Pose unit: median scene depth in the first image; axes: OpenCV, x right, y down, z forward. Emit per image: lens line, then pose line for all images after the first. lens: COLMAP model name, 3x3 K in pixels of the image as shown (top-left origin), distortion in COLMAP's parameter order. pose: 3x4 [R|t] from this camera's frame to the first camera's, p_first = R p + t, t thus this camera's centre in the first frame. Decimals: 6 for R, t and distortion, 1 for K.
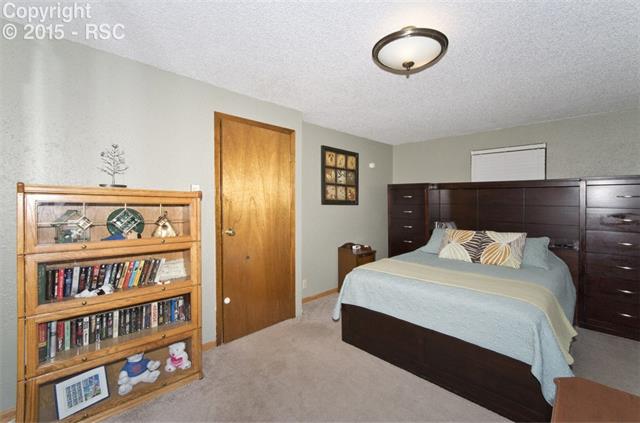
lens RADIAL K [[277.5, 0, 312.9], [0, 277.5, 204.3], [0, 0, 1]] dist [0.001367, 0.000208]
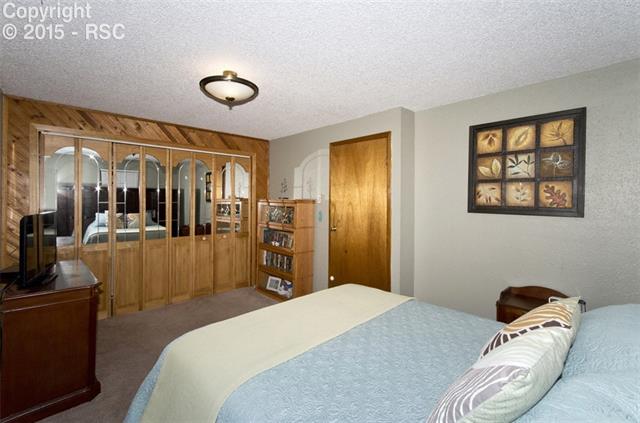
lens RADIAL K [[277.5, 0, 312.9], [0, 277.5, 204.3], [0, 0, 1]] dist [0.001367, 0.000208]
pose [[0.003287, 0.002294, -0.999992, 0.710005], [-0.016987, 0.999853, 0.002238, -0.013691], [0.999850, 0.016979, 0.003326, 0.601416]]
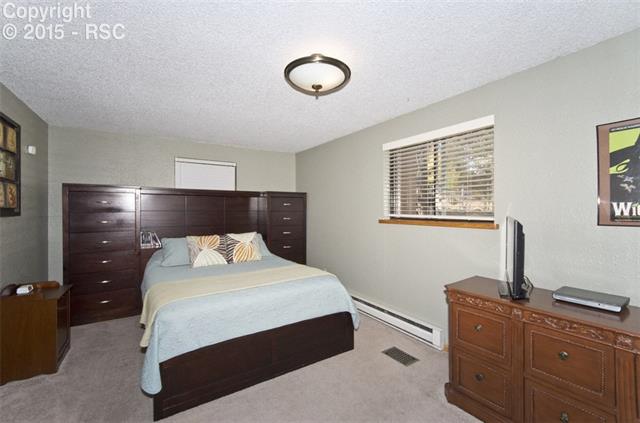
lens RADIAL K [[277.5, 0, 312.9], [0, 277.5, 204.3], [0, 0, 1]] dist [0.001367, 0.000208]
pose [[0.209964, 0.006470, 0.977688, -0.305007], [0.013848, 0.999858, -0.009590, -0.007067], [-0.977611, 0.015553, 0.209845, 0.319369]]
